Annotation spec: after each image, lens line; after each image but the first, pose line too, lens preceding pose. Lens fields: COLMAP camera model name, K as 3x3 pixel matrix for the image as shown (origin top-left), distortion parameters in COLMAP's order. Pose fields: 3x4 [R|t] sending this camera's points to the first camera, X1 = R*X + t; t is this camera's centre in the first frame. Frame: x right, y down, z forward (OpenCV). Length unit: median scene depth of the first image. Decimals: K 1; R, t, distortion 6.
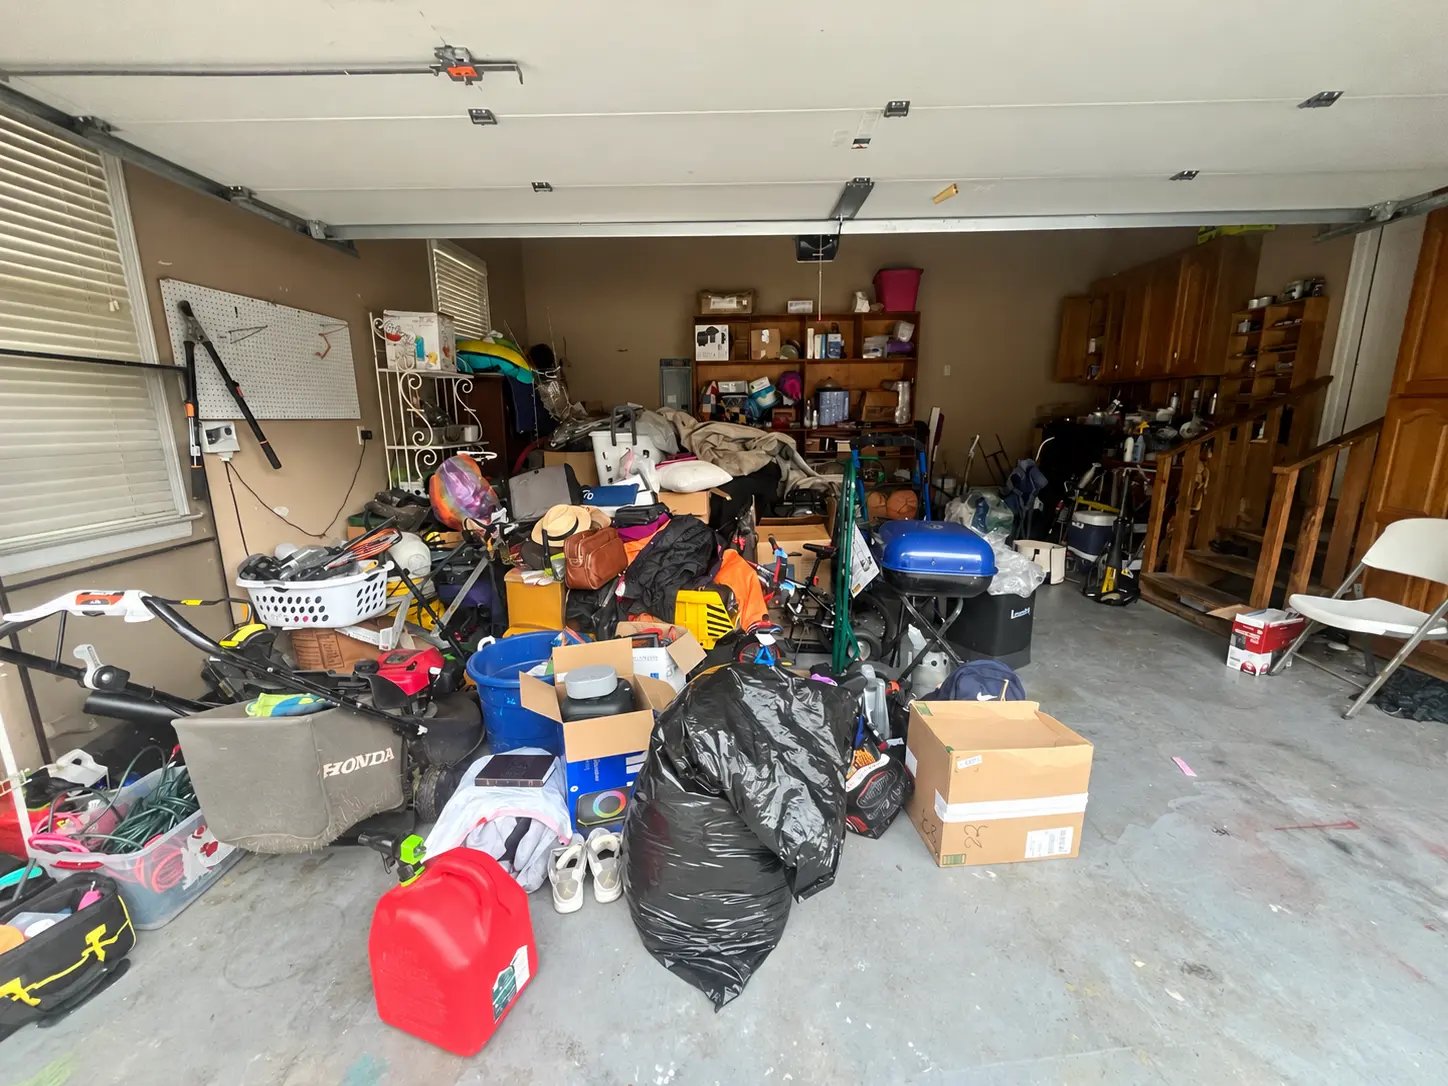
lens RADIAL K [[587.2, 0, 723.4], [0, 587.2, 539.5], [0, 0, 1]] dist [-0.002891, -0.000166]
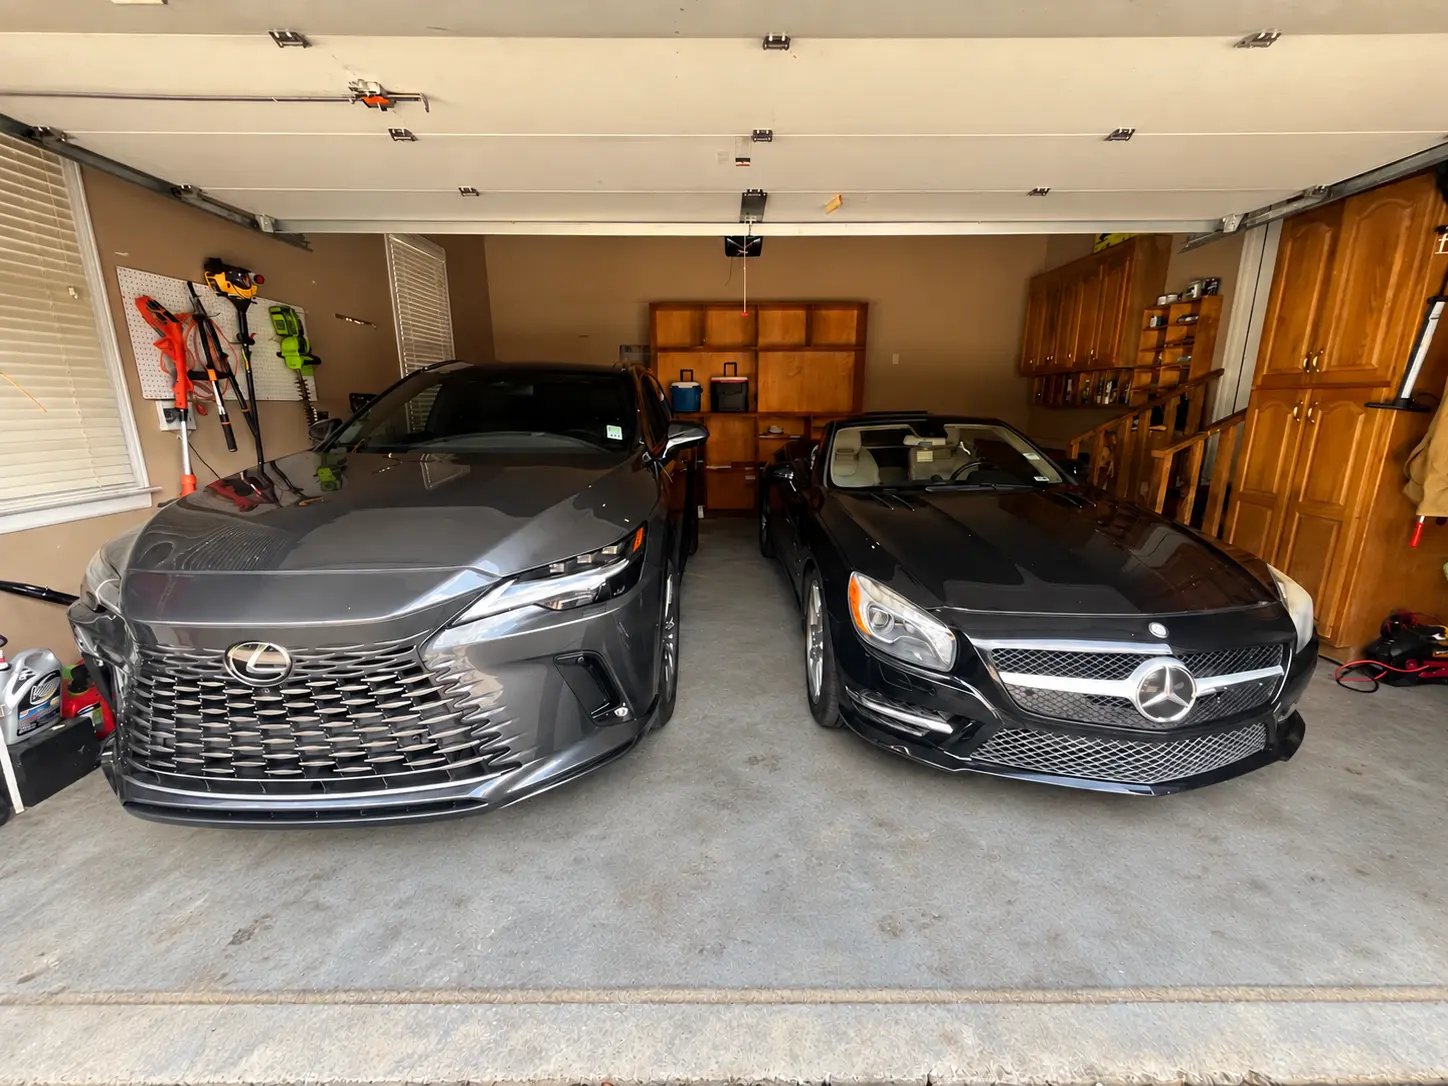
lens RADIAL K [[587.2, 0, 725.2], [0, 587.2, 541.5], [0, 0, 1]] dist [-0.002891, -0.000166]
pose [[0.999604, 0.001590, 0.028106, 0.120078], [-0.002306, 0.999674, 0.025442, 0.025968], [-0.028056, -0.025497, 0.999281, -0.114756]]
